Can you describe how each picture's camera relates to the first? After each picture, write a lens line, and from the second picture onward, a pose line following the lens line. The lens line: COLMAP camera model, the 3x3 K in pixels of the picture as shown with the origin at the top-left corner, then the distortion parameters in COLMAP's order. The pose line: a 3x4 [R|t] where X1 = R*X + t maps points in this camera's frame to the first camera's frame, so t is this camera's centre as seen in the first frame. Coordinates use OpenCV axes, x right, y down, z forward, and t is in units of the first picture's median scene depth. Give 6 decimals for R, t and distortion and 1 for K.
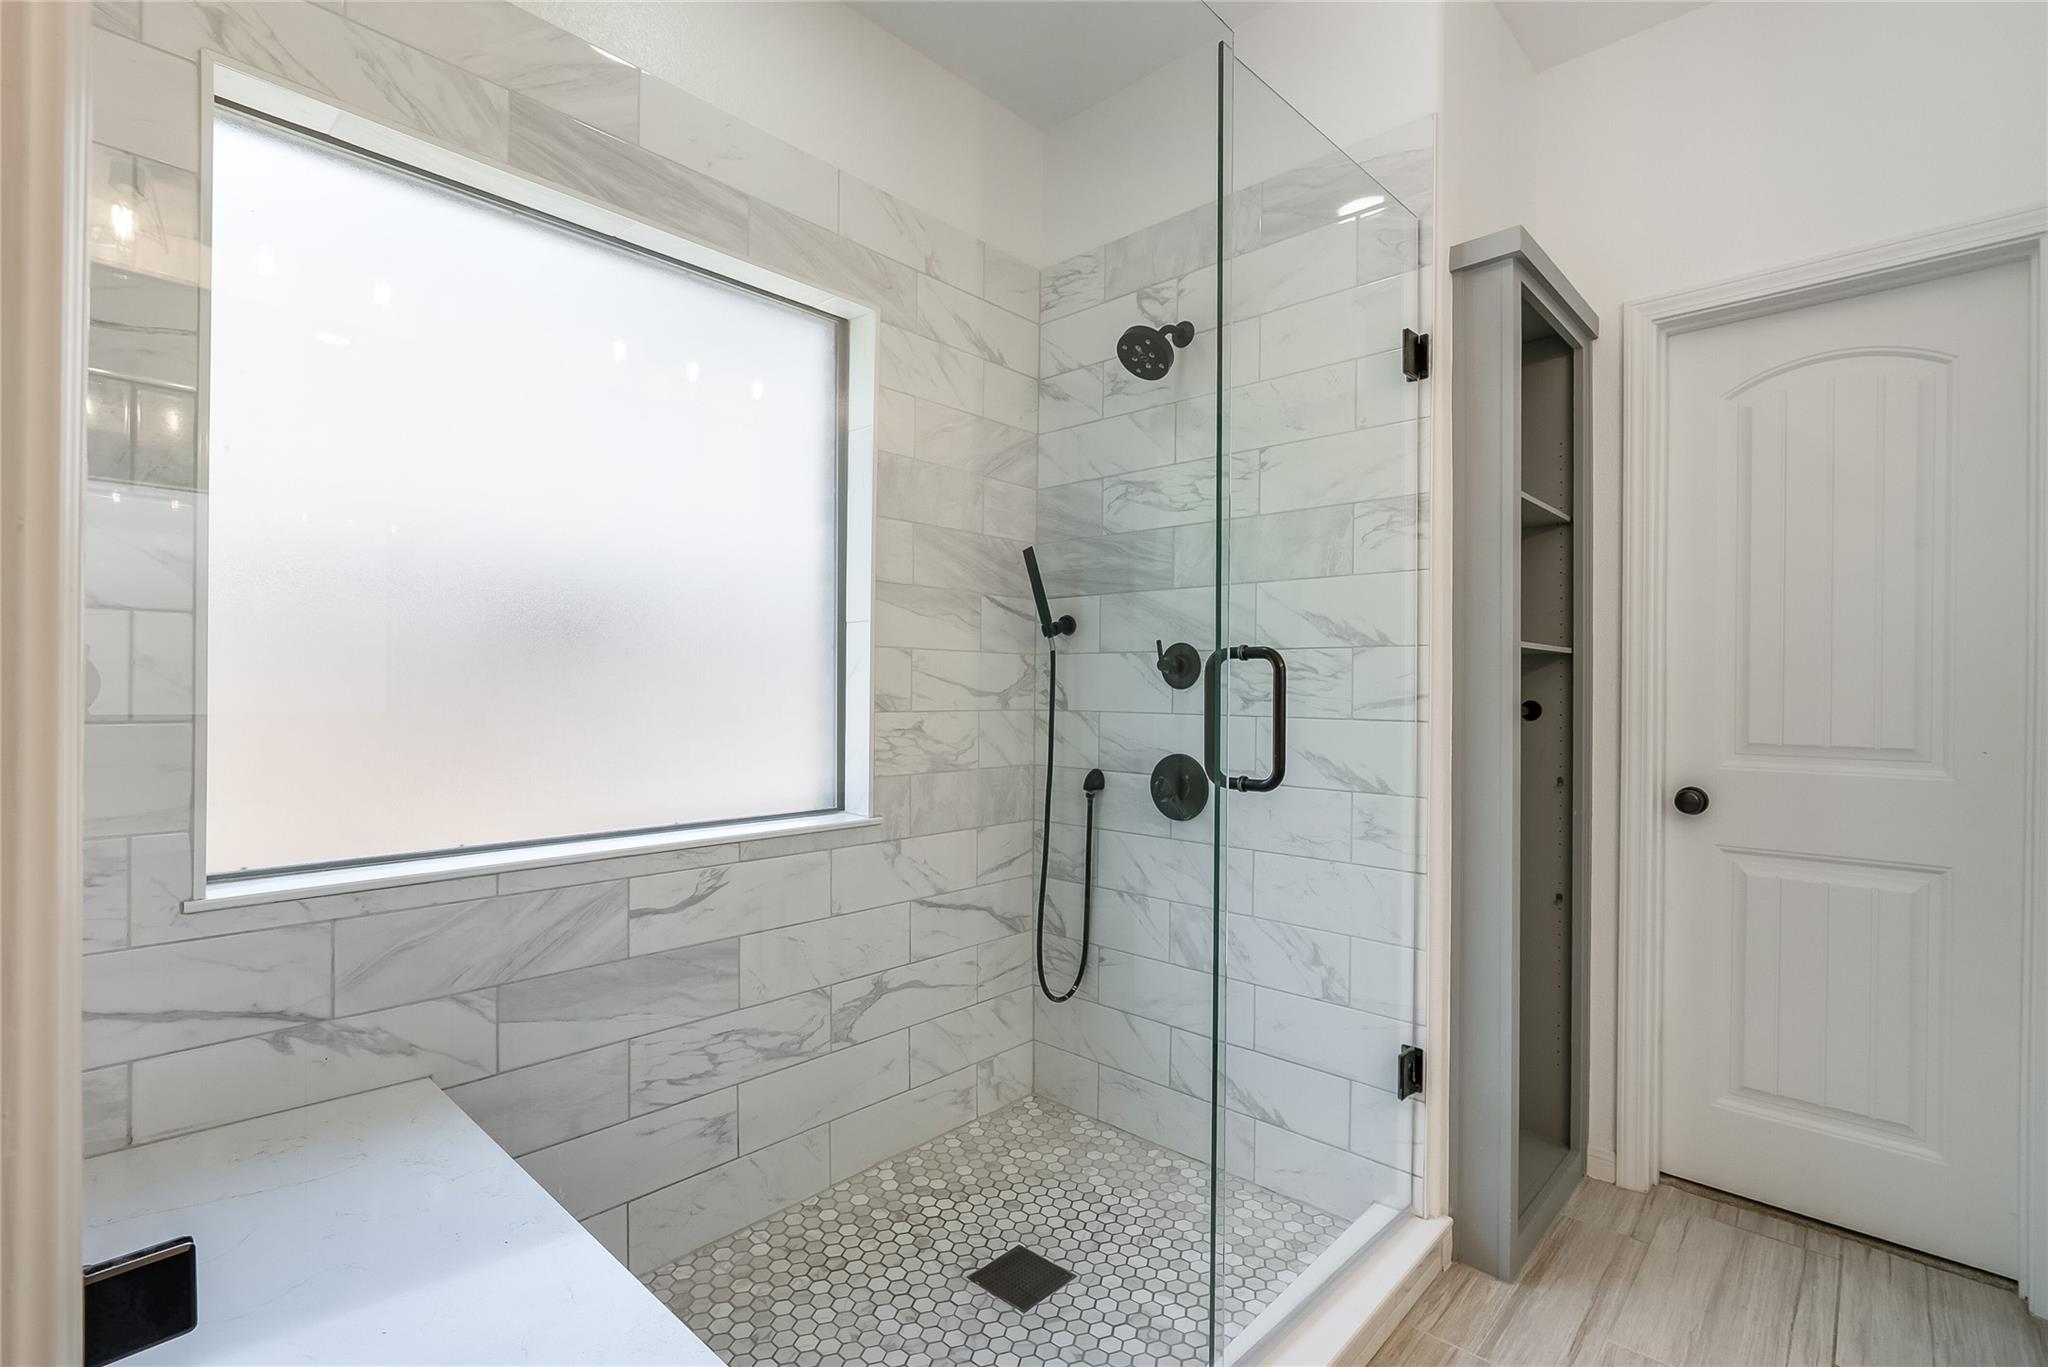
lens RADIAL K [[928.6, 0, 1039.1], [0, 928.6, 693.4], [0, 0, 1]] dist [-0.012075, 0.002016]
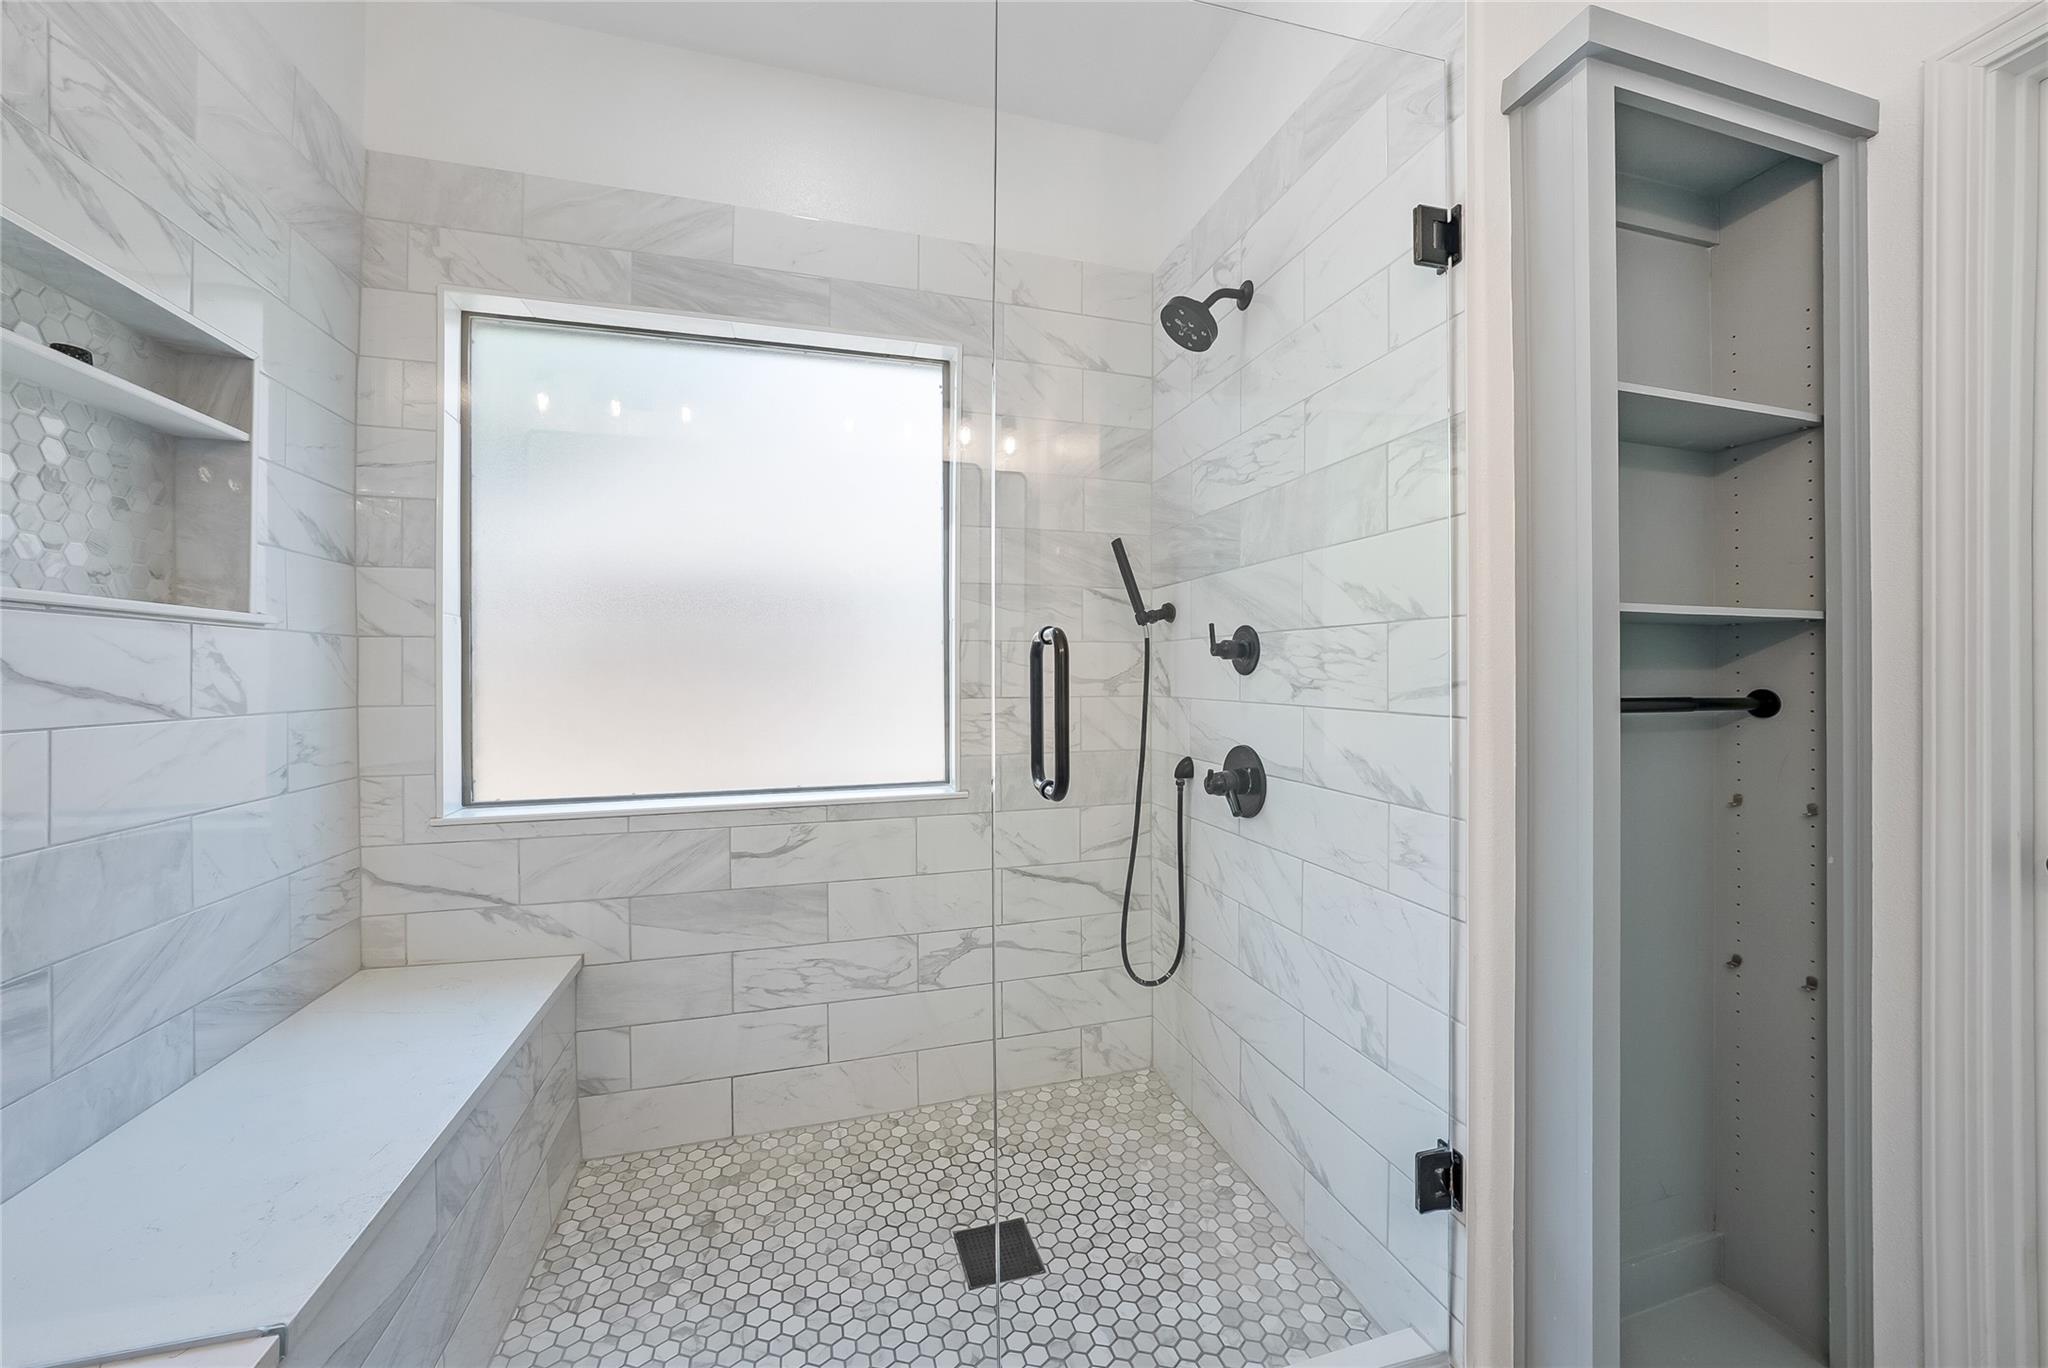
lens RADIAL K [[743.7, 0, 1025.0], [0, 743.7, 672.6], [0, 0, 1]] dist [-0.026786, 0.004735]
pose [[0.855391, -0.012472, -0.517833, 0.378266], [0.009280, 0.999919, -0.008753, -0.003471], [0.517900, 0.002681, 0.855437, 0.276270]]
